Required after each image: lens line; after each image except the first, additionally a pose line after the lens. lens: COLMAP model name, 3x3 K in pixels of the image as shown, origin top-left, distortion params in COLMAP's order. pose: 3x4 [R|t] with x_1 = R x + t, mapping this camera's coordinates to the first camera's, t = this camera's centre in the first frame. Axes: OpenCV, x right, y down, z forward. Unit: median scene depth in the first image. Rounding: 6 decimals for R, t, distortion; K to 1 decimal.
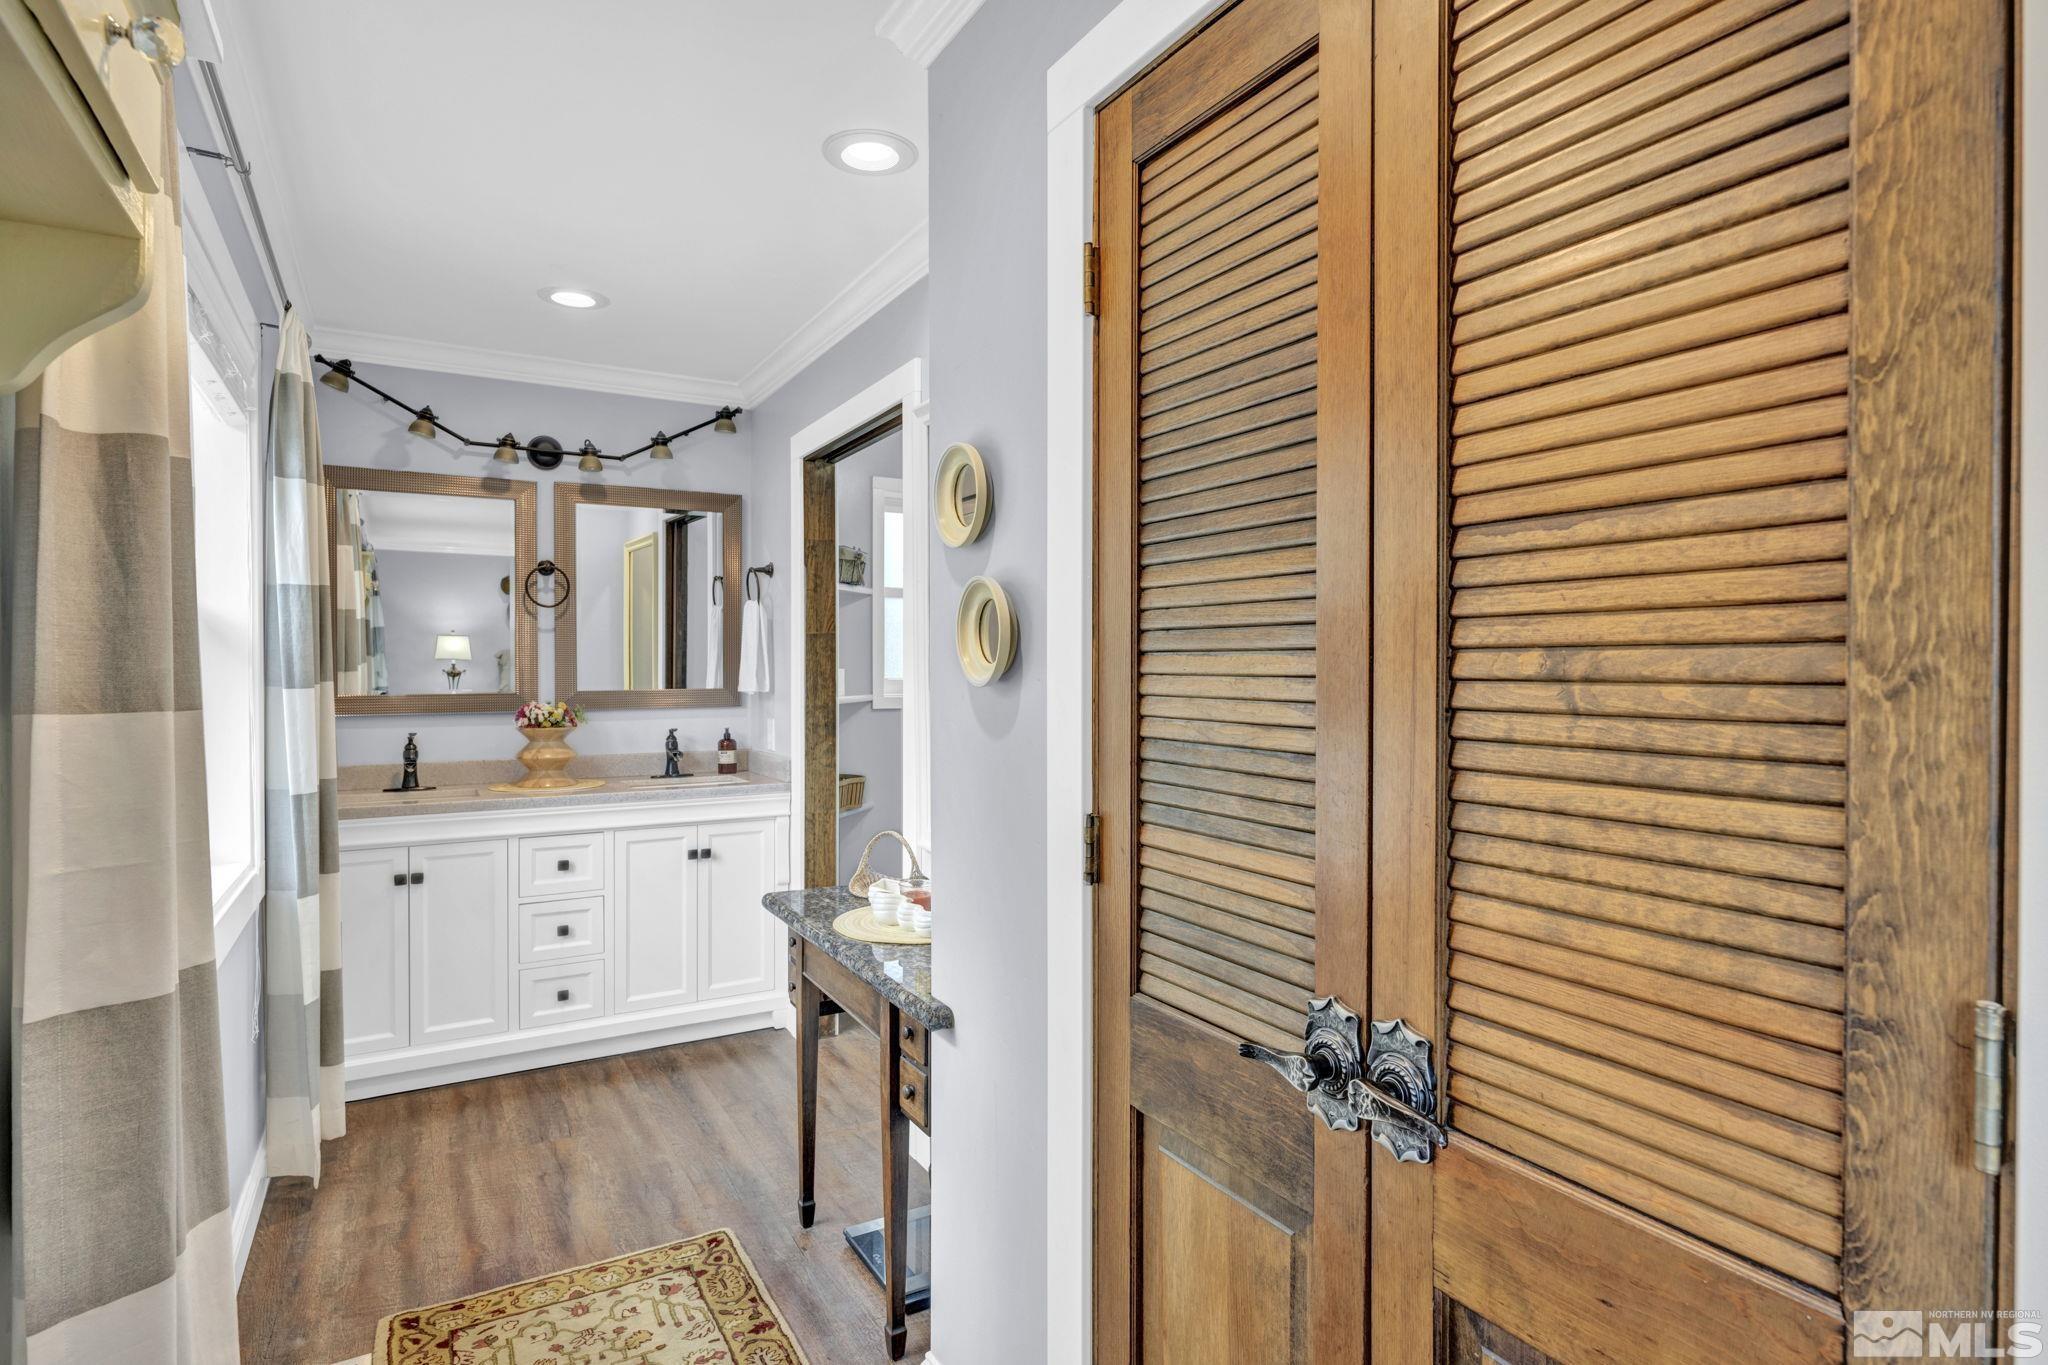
lens RADIAL K [[1062.7, 0, 1004.4], [0, 1062.7, 676.1], [0, 0, 1]] dist [-0.001847, -0.000145]
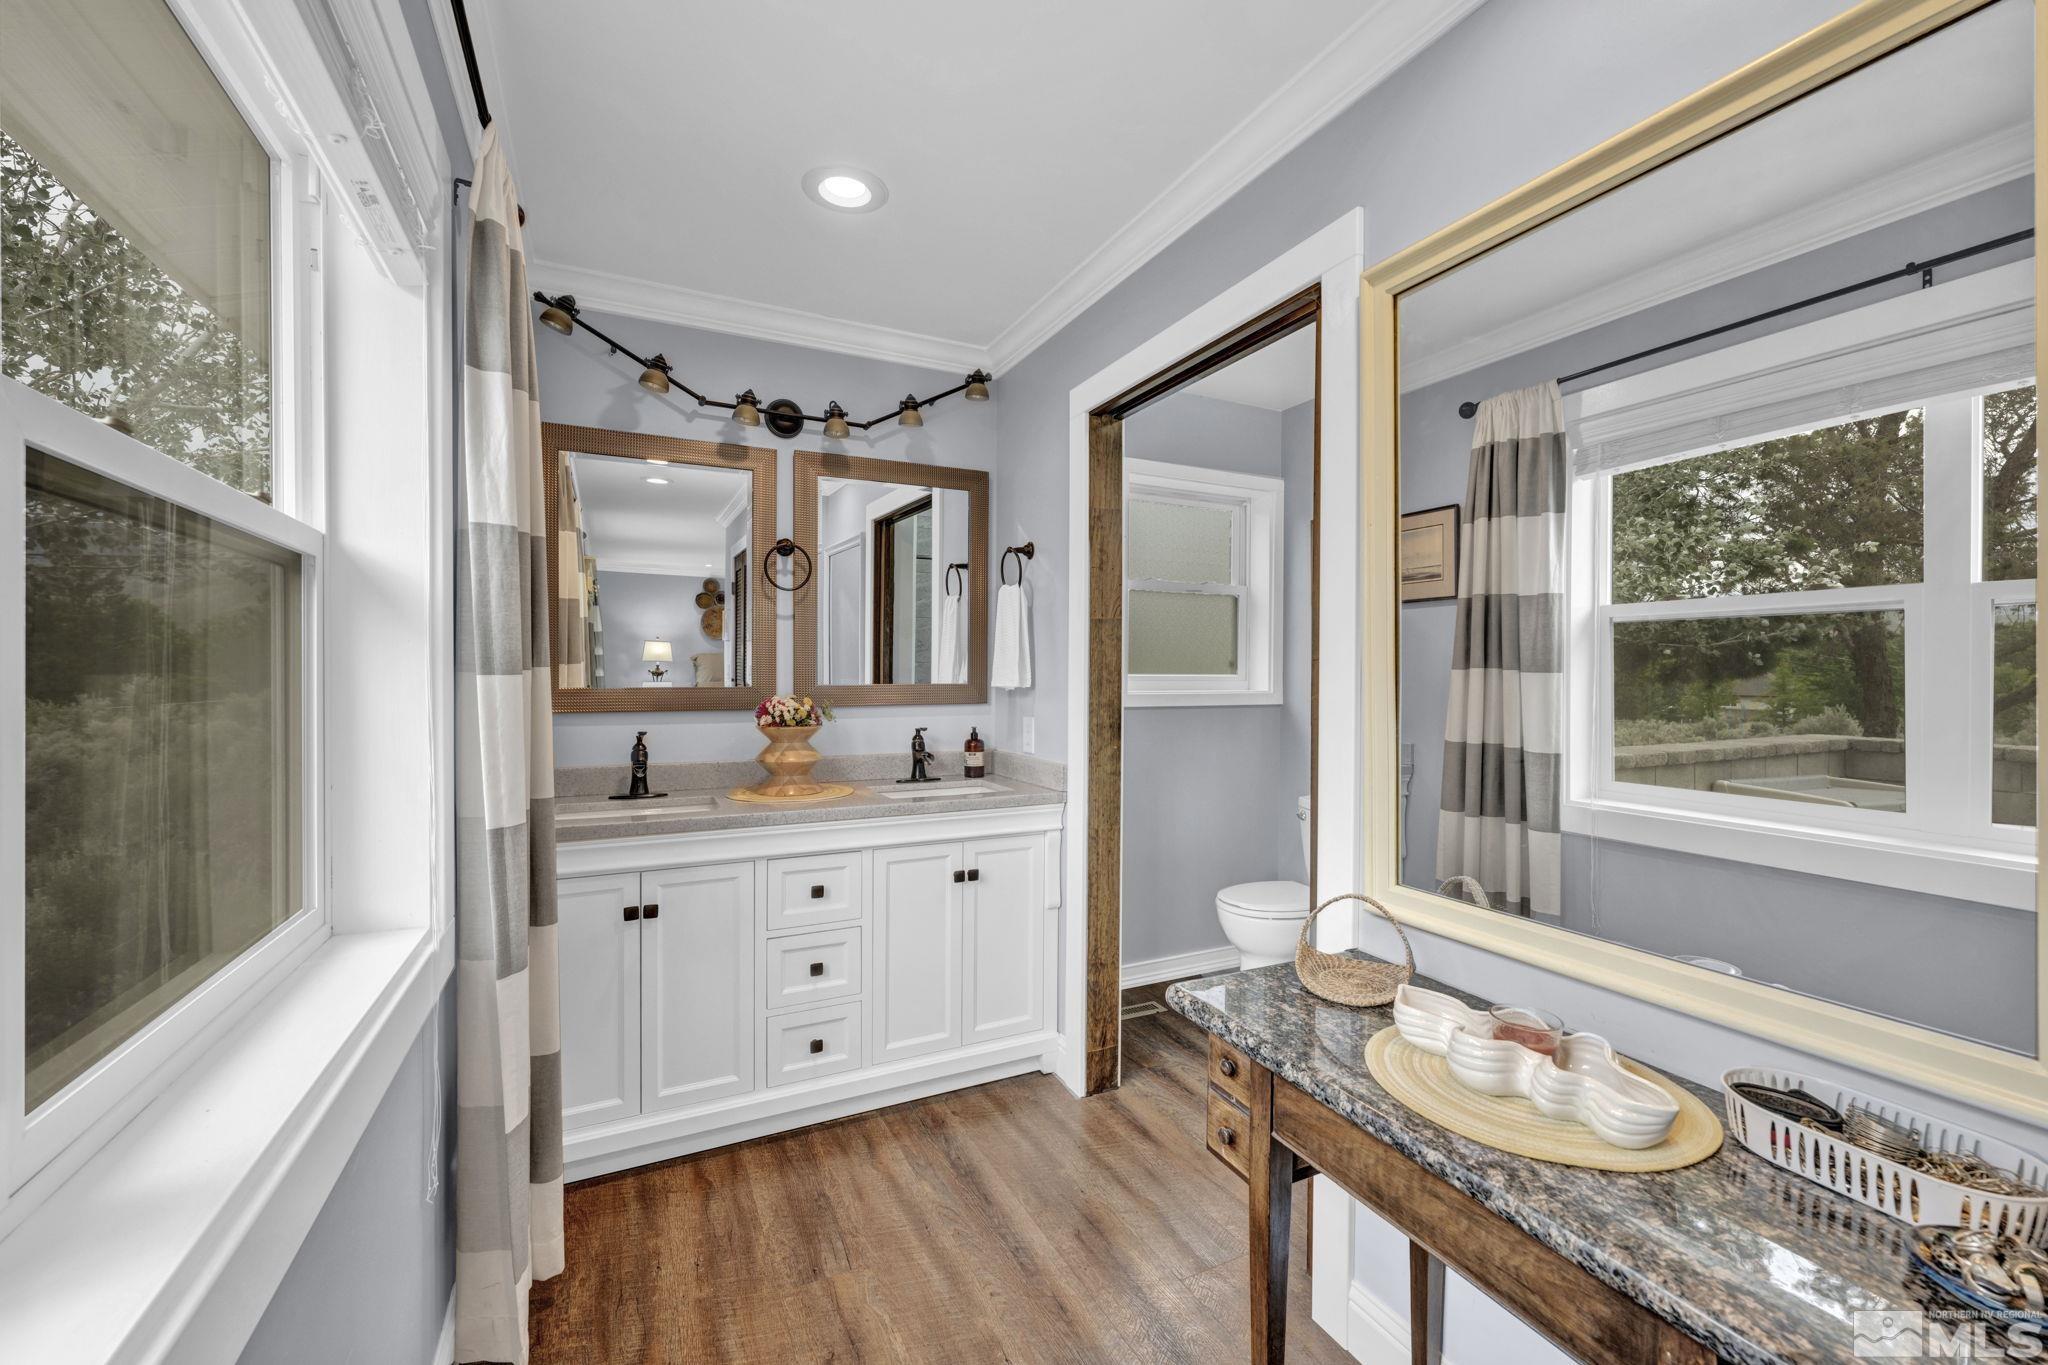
lens RADIAL K [[834.2, 0, 1024.0], [0, 834.2, 682.5], [0, 0, 1]] dist [-0.001386, -0.000101]
pose [[0.998343, 0.005697, -0.057266, -0.201730], [-0.005482, 0.999977, 0.003919, 0.008761], [0.057287, -0.003599, 0.998351, 0.329421]]
